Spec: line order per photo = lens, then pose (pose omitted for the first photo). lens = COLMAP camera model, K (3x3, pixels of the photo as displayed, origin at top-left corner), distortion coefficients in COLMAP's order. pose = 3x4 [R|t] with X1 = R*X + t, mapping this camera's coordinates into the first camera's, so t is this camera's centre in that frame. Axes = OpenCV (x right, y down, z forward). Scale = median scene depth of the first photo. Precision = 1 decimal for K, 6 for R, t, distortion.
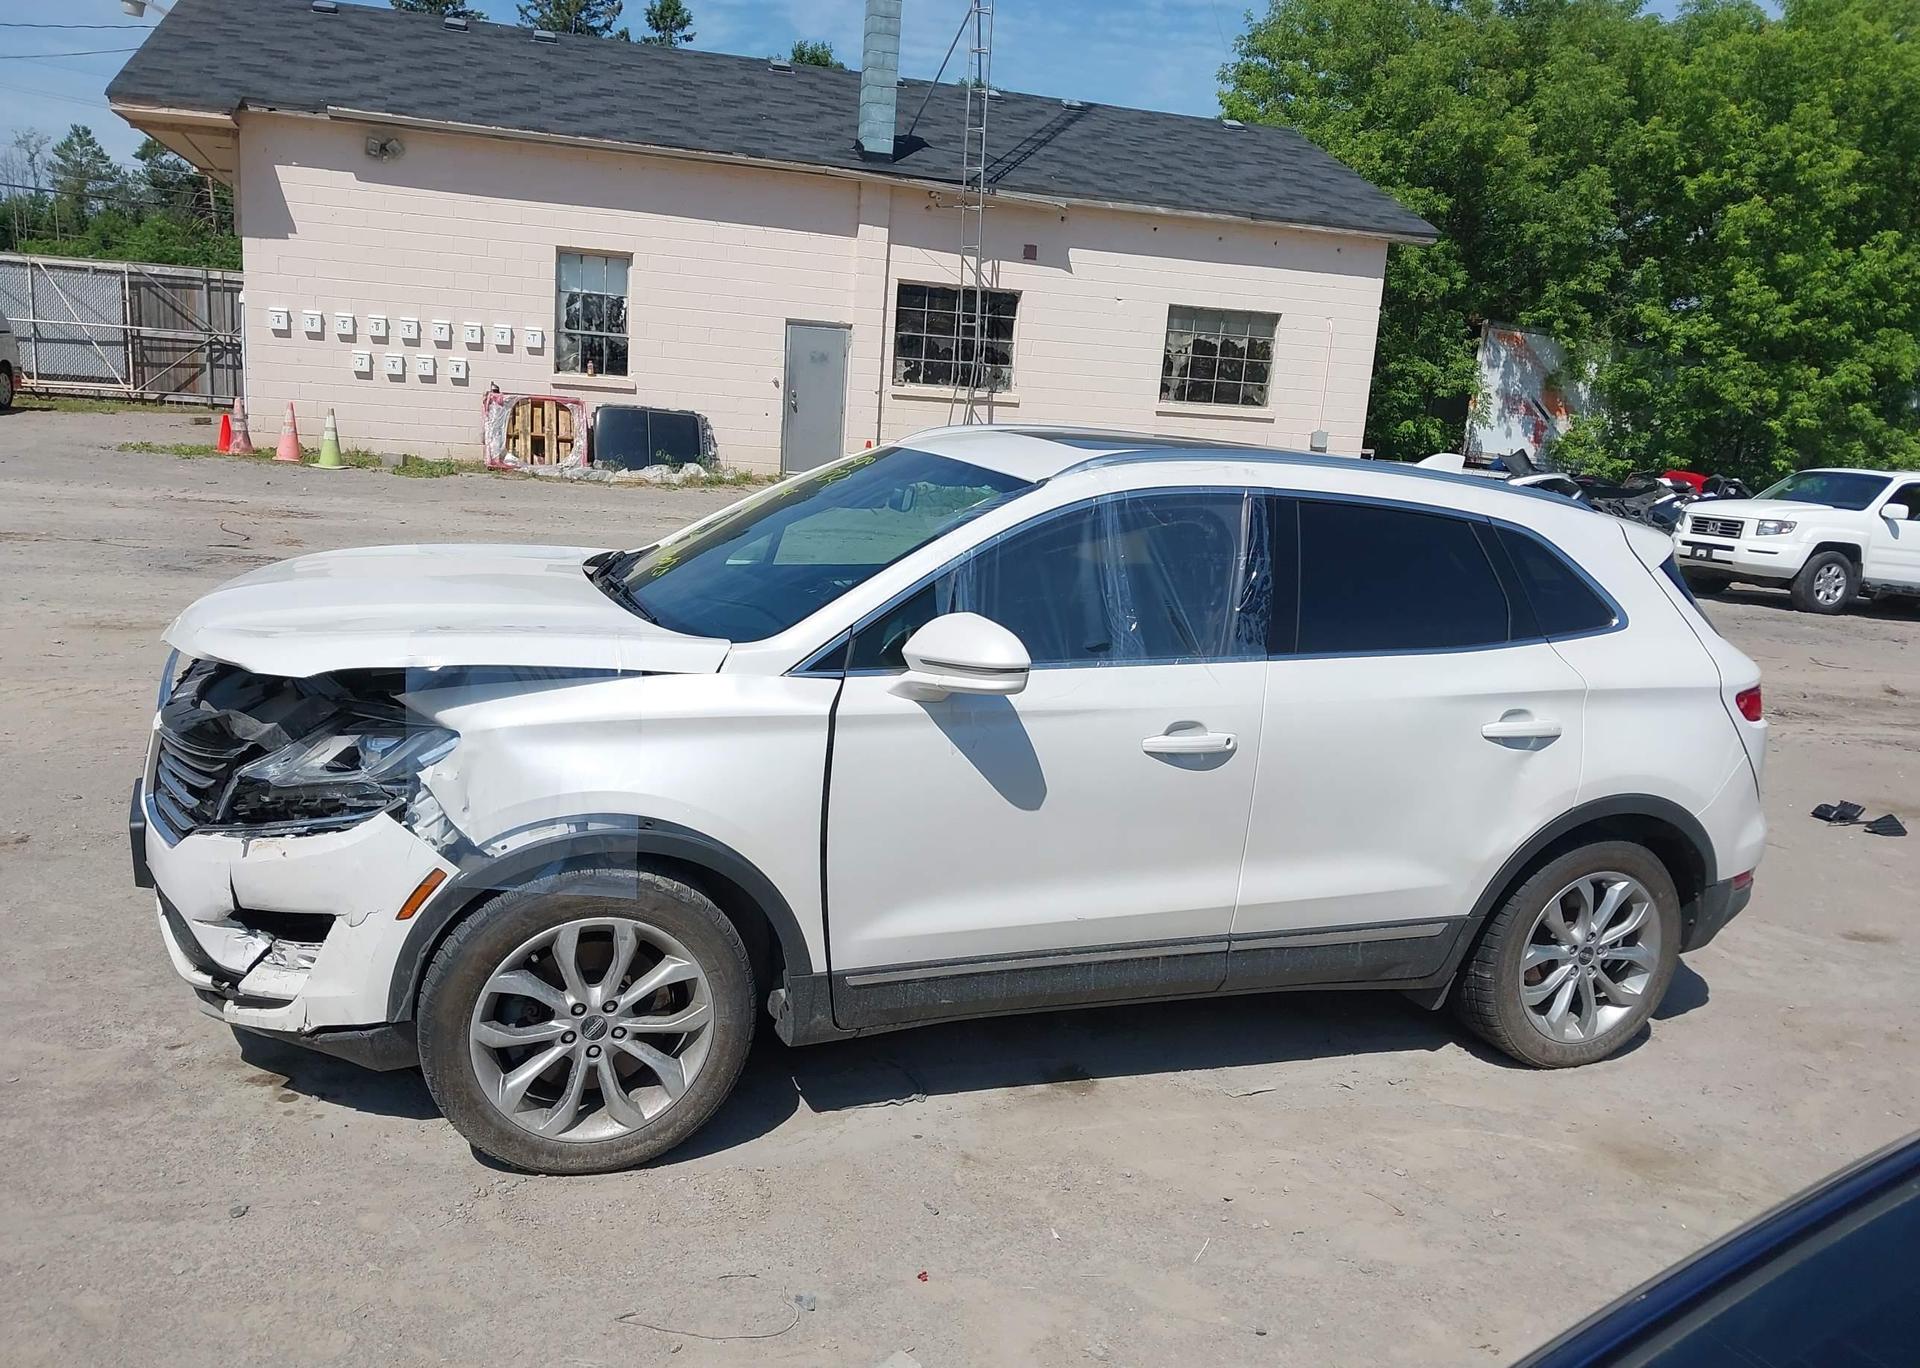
lens RADIAL K [[1520.6, 0, 994.7], [0, 1520.6, 718.3], [0, 0, 1]] dist [0.010333, -0.009067]
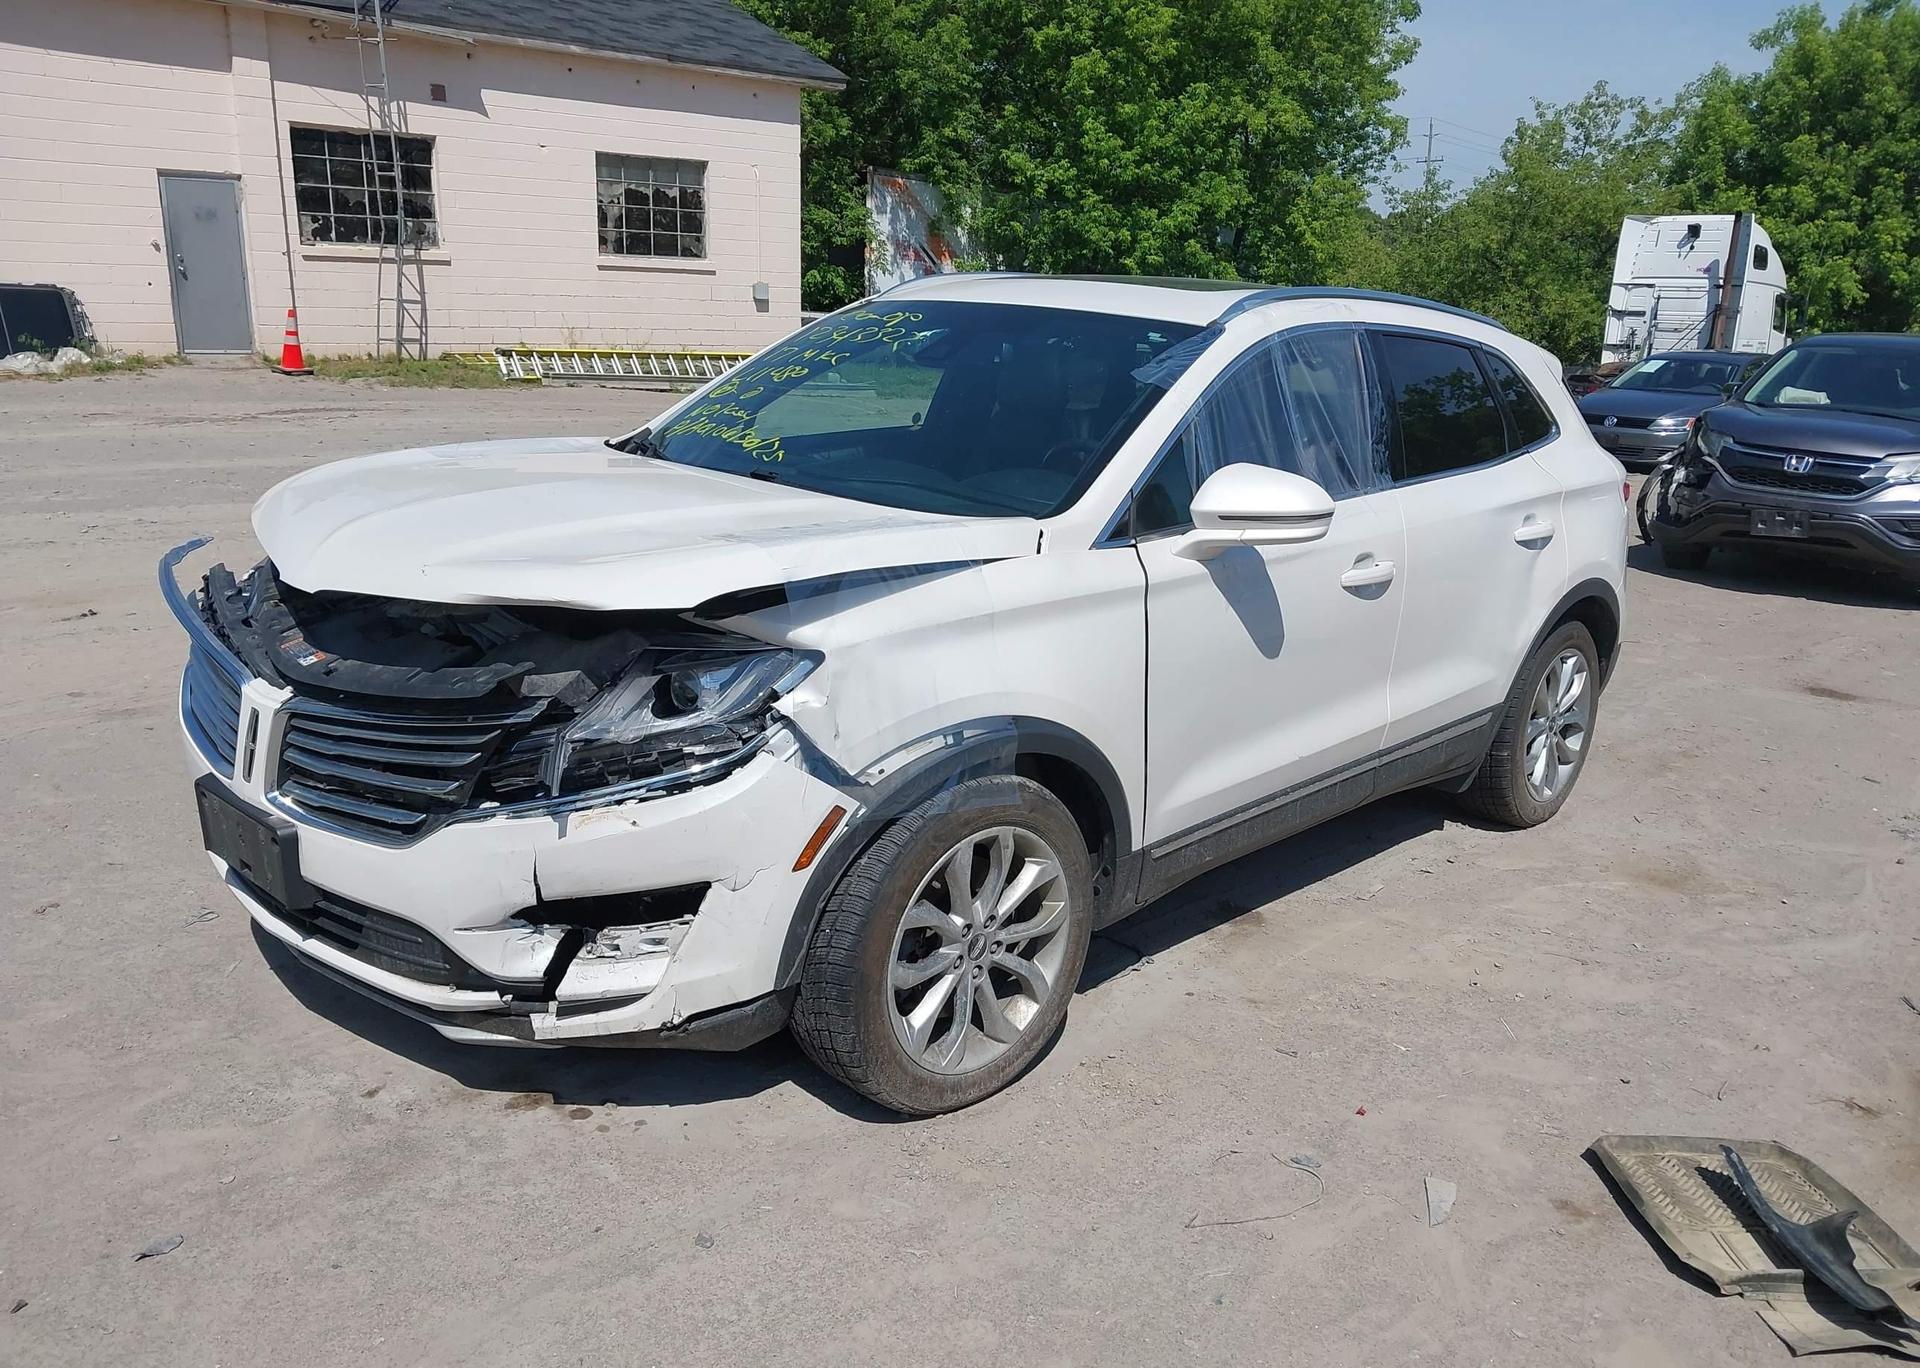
lens RADIAL K [[1520.6, 0, 966.8], [0, 1520.6, 692.1], [0, 0, 1]] dist [0.010333, -0.009067]
pose [[0.907032, -0.143563, 0.395832, -0.122485], [0.113316, 0.988624, 0.098903, -0.008662], [-0.405528, -0.044854, 0.912982, 0.032842]]
